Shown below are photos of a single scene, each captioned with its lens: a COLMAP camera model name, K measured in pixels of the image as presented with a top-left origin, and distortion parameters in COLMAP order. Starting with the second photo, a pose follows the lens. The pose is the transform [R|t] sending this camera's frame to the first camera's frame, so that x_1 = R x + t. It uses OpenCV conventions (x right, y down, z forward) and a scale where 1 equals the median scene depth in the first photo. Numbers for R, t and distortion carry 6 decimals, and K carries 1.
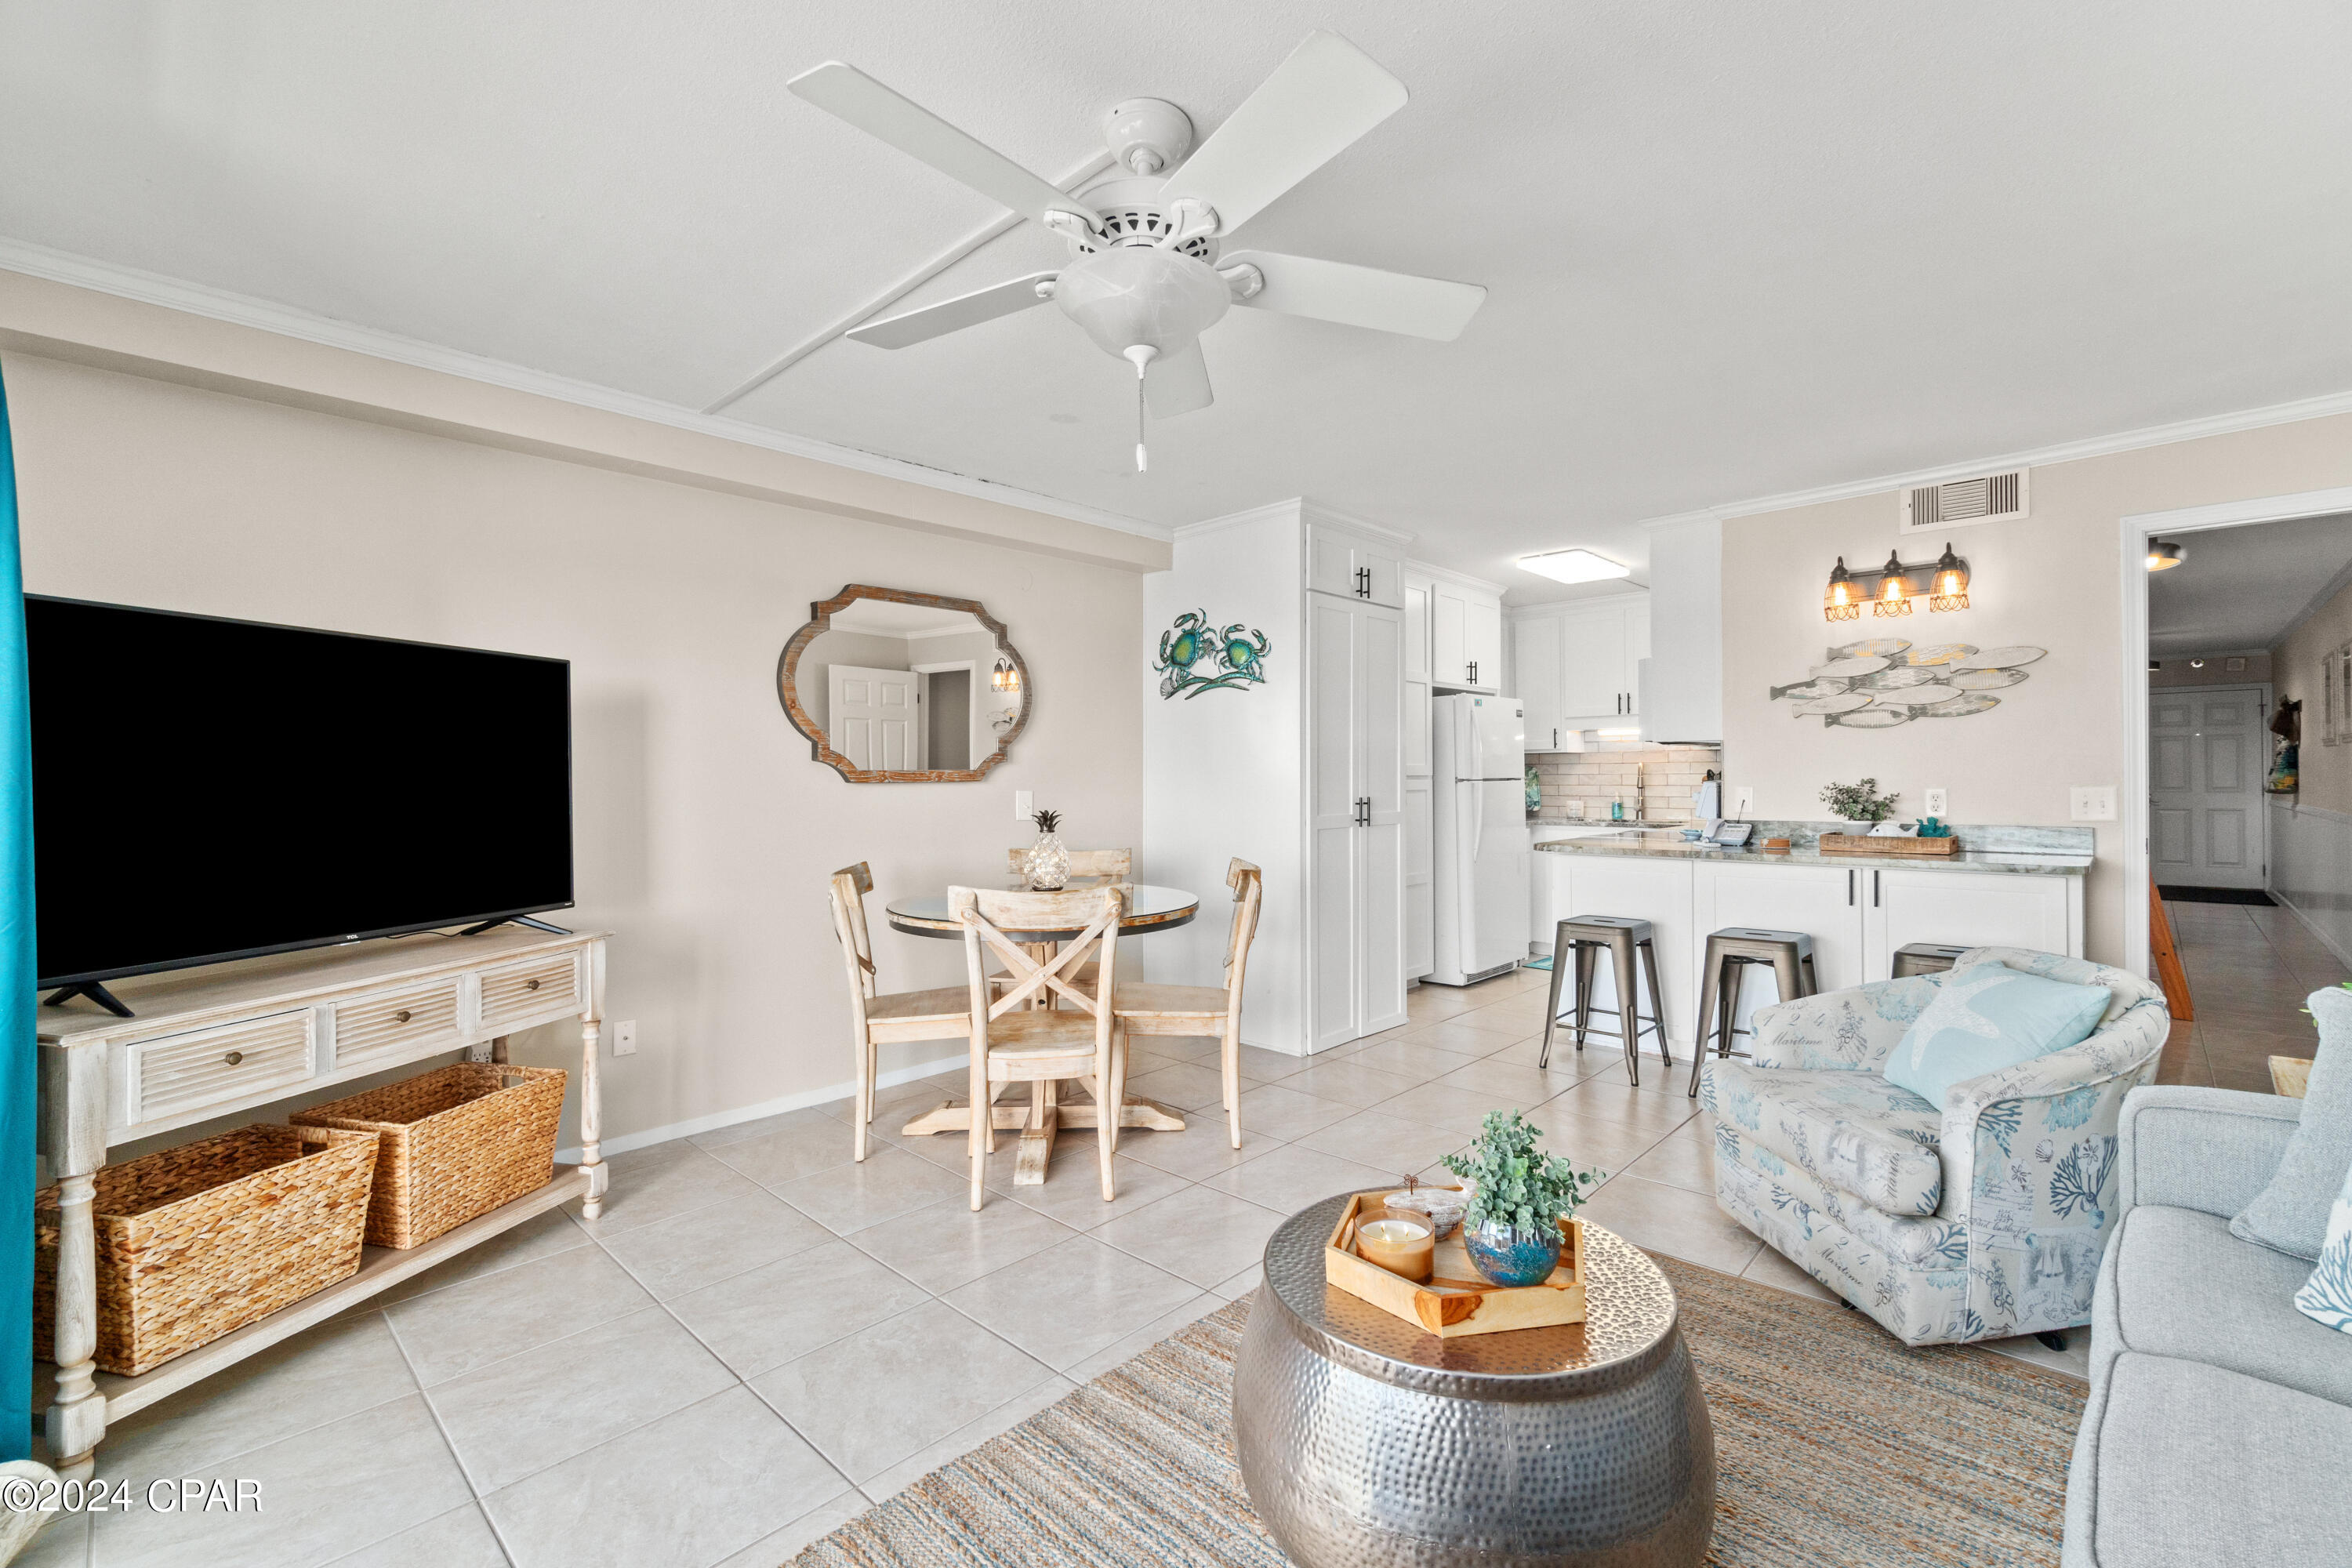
lens RADIAL K [[1016.7, 0, 1184.5], [0, 1016.7, 780.2], [0, 0, 1]] dist [-0.001157, -0.000223]
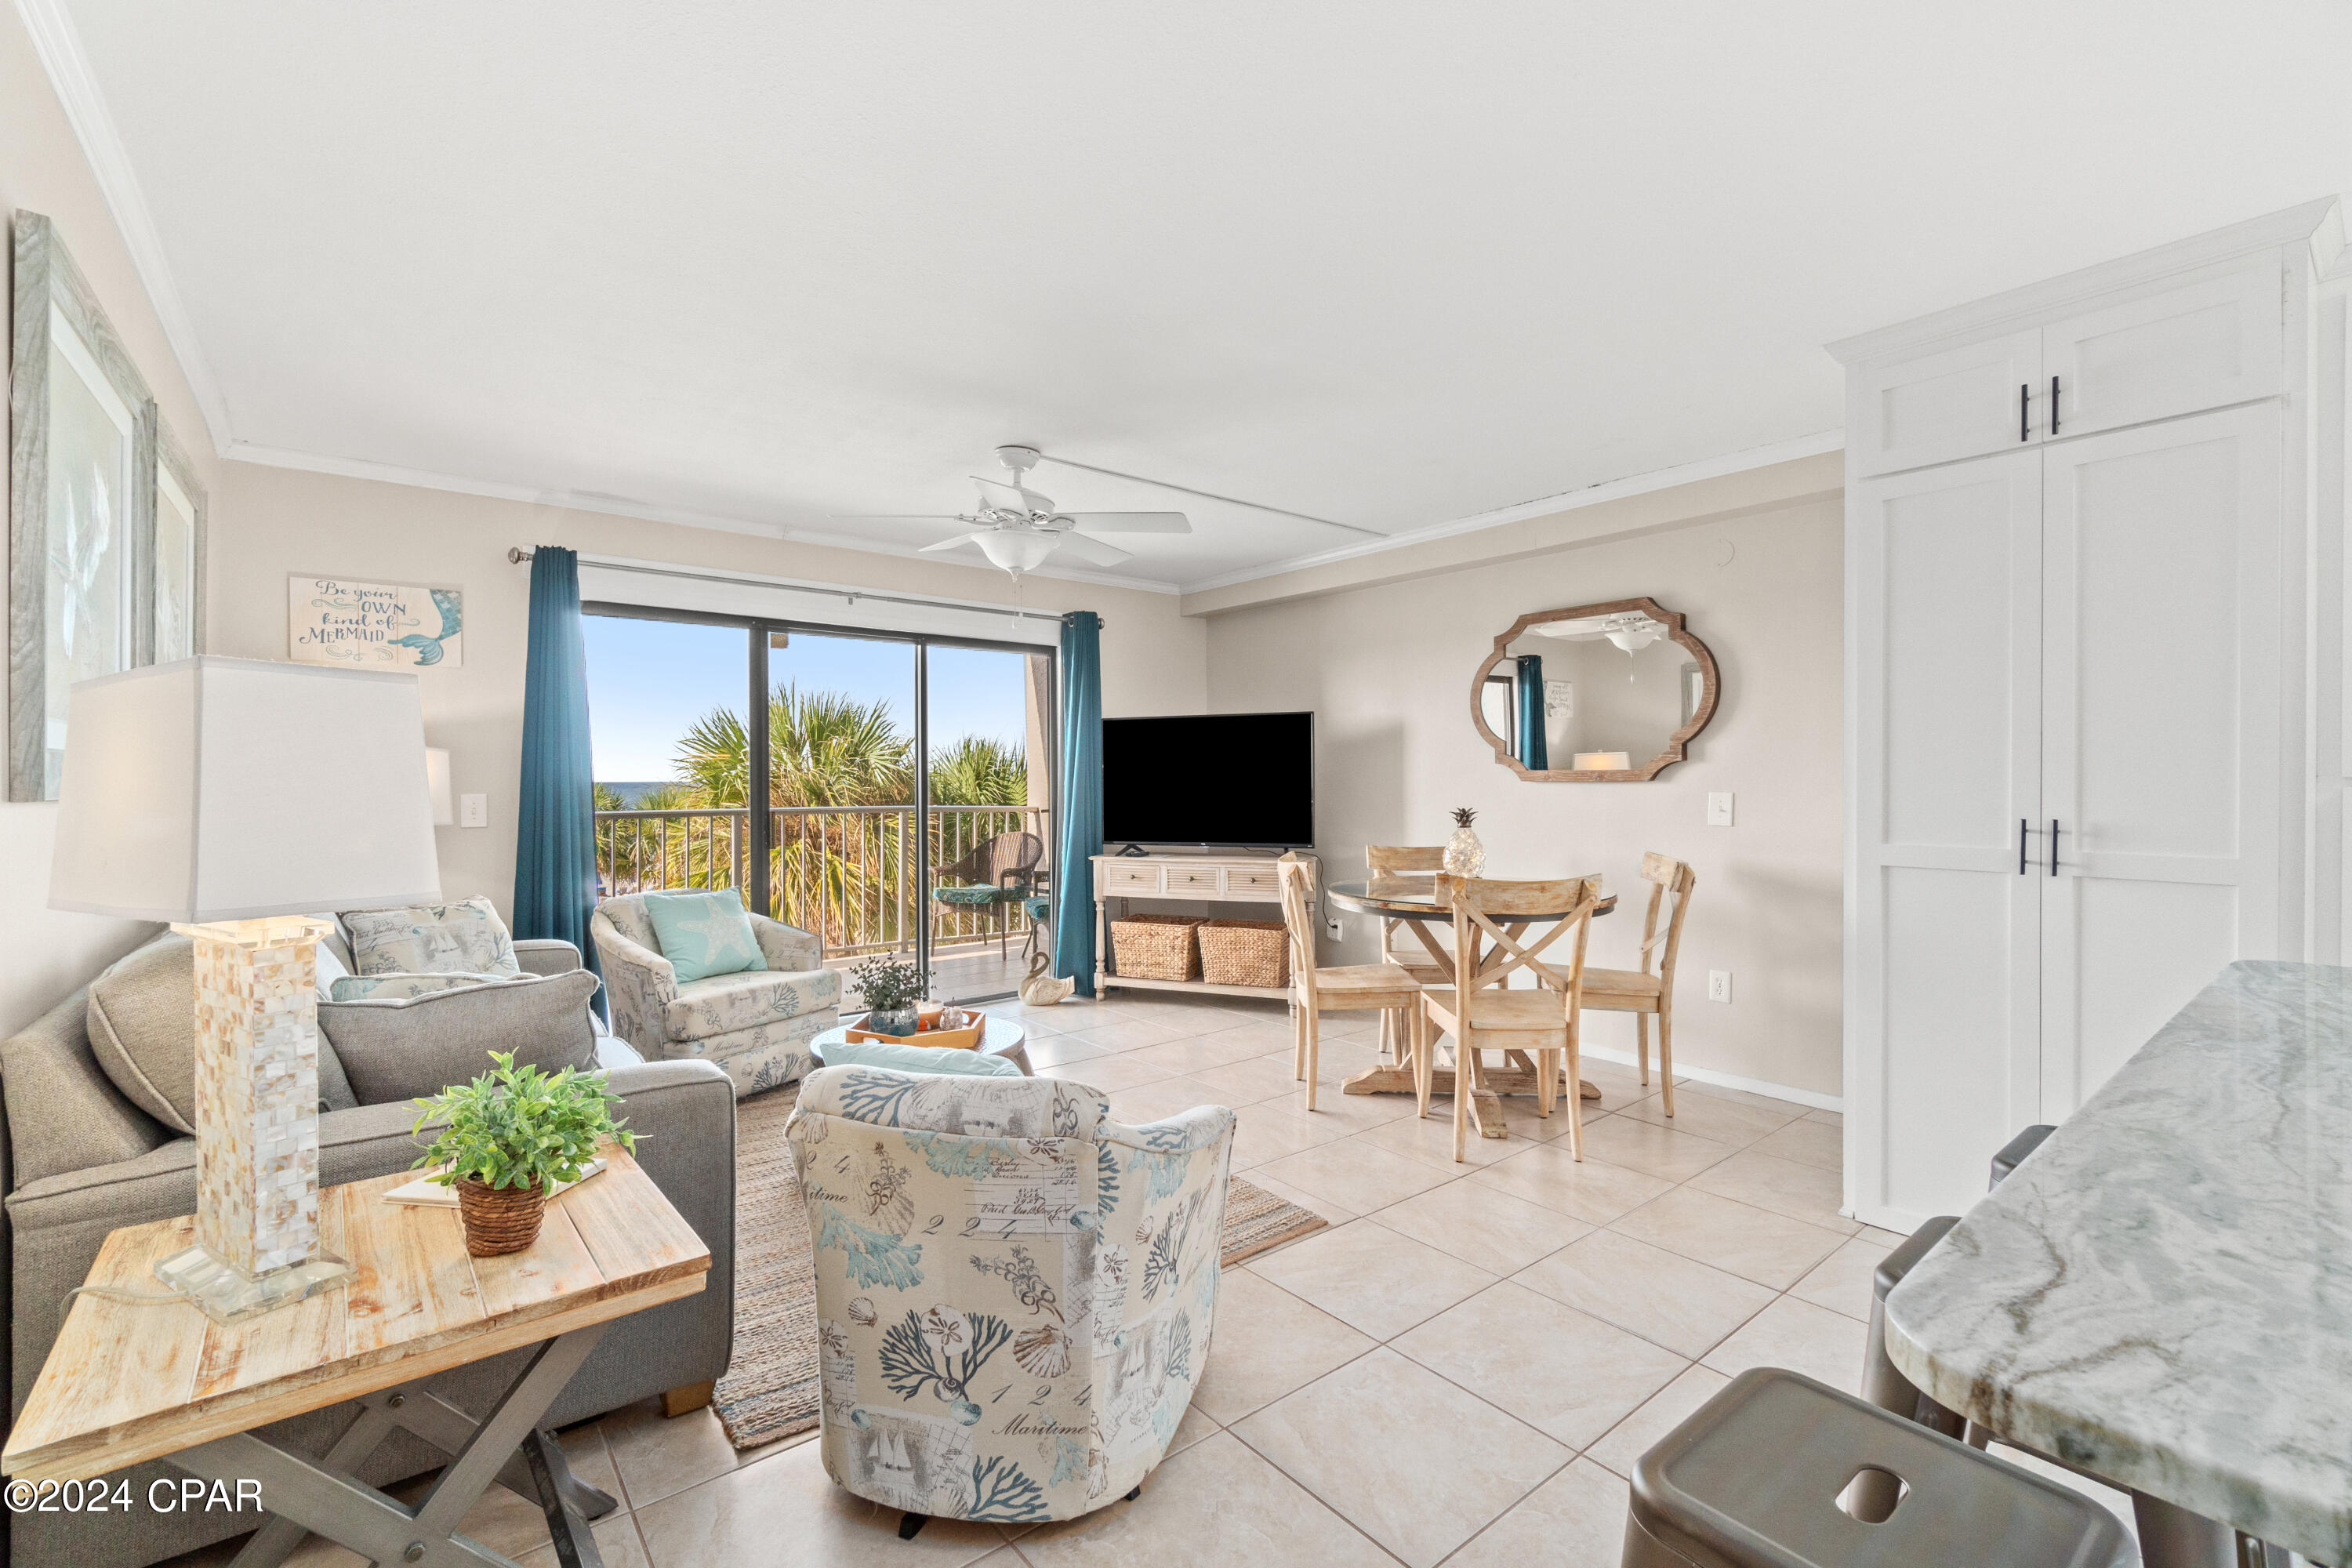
lens RADIAL K [[1016.7, 0, 1184.5], [0, 1016.7, 780.2], [0, 0, 1]] dist [-0.001157, -0.000223]
pose [[-0.127735, 0.011821, -0.991738, 0.343182], [0.000124, 0.999929, 0.011903, -0.004843], [0.991808, 0.001397, -0.127728, 0.283689]]
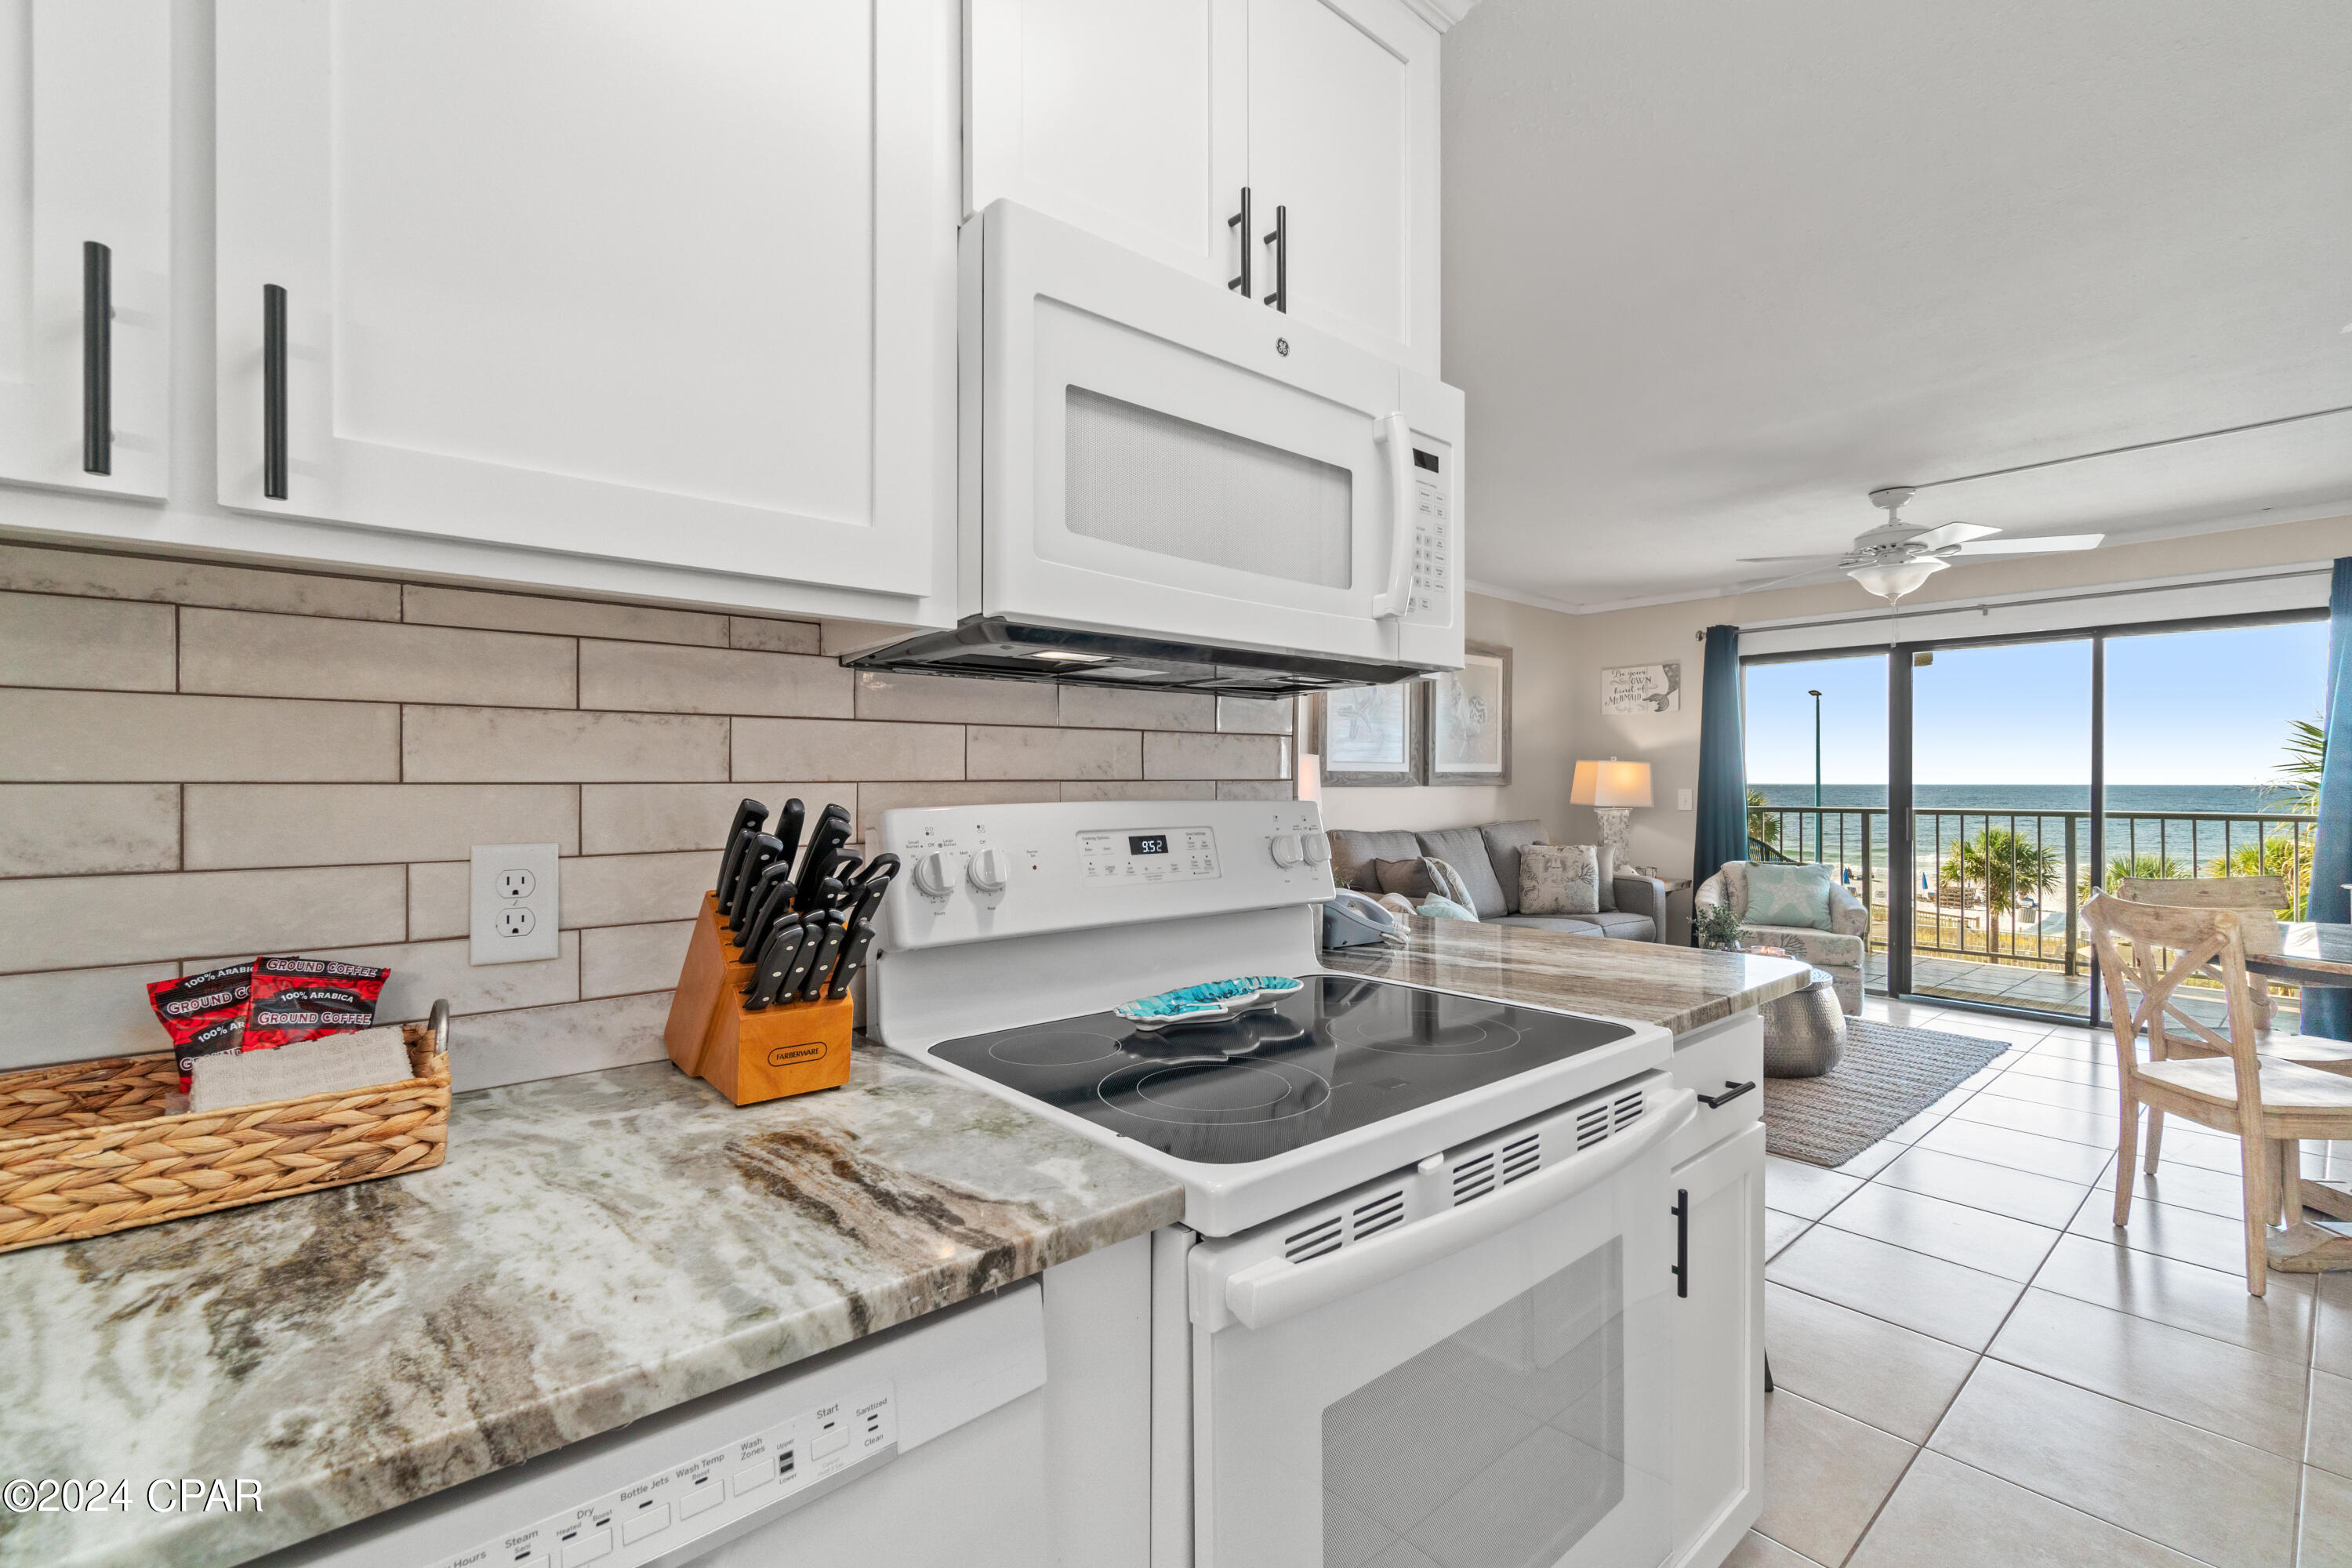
lens RADIAL K [[1016.7, 0, 1184.5], [0, 1016.7, 780.2], [0, 0, 1]] dist [-0.001157, -0.000223]
pose [[-0.995267, 0.009219, 0.096740, 0.235444], [0.009362, 0.999956, 0.001025, -0.004058], [-0.096726, 0.001926, -0.995309, 0.610671]]
